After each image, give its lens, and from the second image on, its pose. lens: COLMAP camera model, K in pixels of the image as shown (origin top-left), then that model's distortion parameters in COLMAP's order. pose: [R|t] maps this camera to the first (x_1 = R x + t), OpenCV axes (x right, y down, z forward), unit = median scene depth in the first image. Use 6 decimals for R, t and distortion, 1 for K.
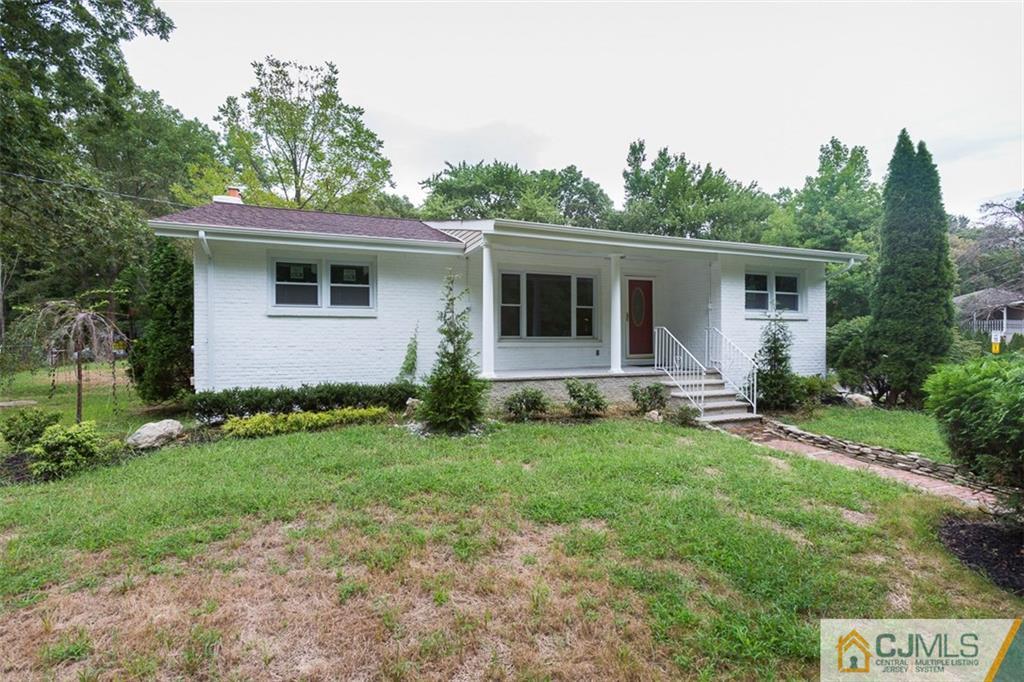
lens RADIAL K [[447.9, 0, 507.3], [0, 447.9, 341.7], [0, 0, 1]] dist [-0.004613, 0.000184]
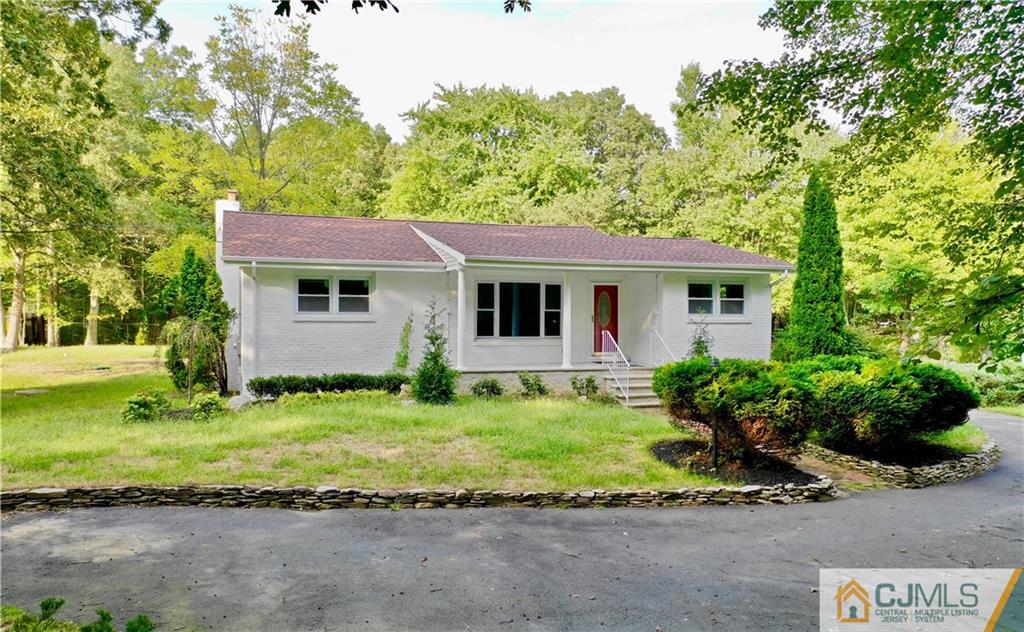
lens RADIAL K [[795.9, 0, 511.9], [0, 795.9, 319.6], [0, 0, 1]] dist [-0.013364, -0.013724]
pose [[0.999107, 0.007212, -0.041621, 0.162946], [-0.007249, 0.999973, -0.000738, -0.054484], [0.041614, 0.001039, 0.999133, -1.072093]]
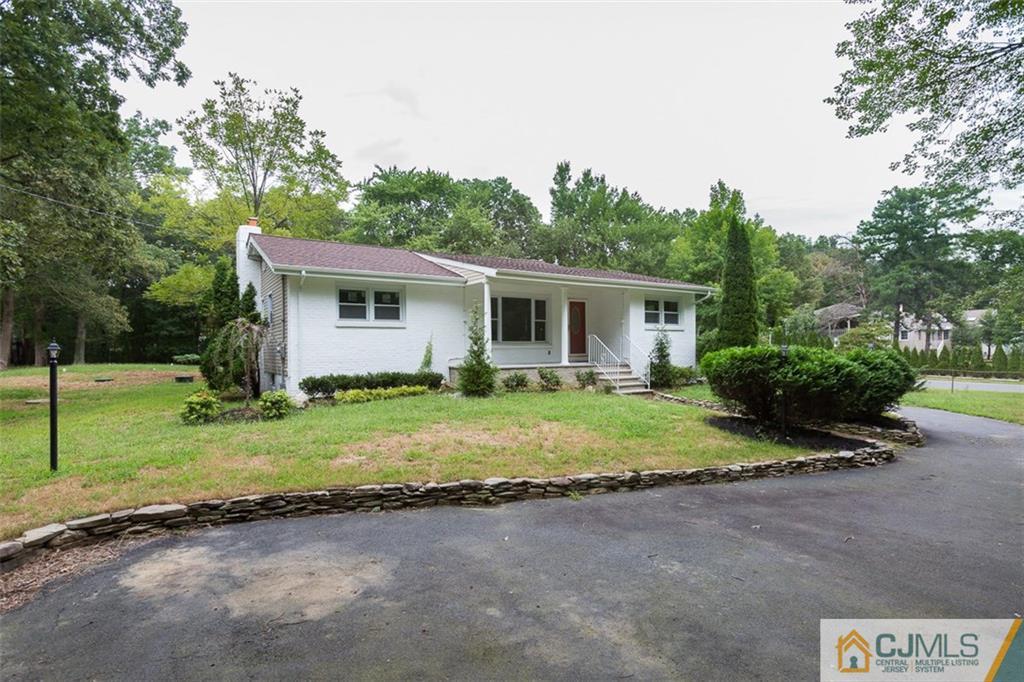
lens RADIAL K [[519.8, 0, 508.1], [0, 519.8, 343.7], [0, 0, 1]] dist [-0.009609, 0.003264]
pose [[0.981366, -0.000969, 0.192143, -0.259913], [0.002891, 0.999949, -0.009724, 0.012335], [-0.192124, 0.010098, 0.981319, -0.634875]]
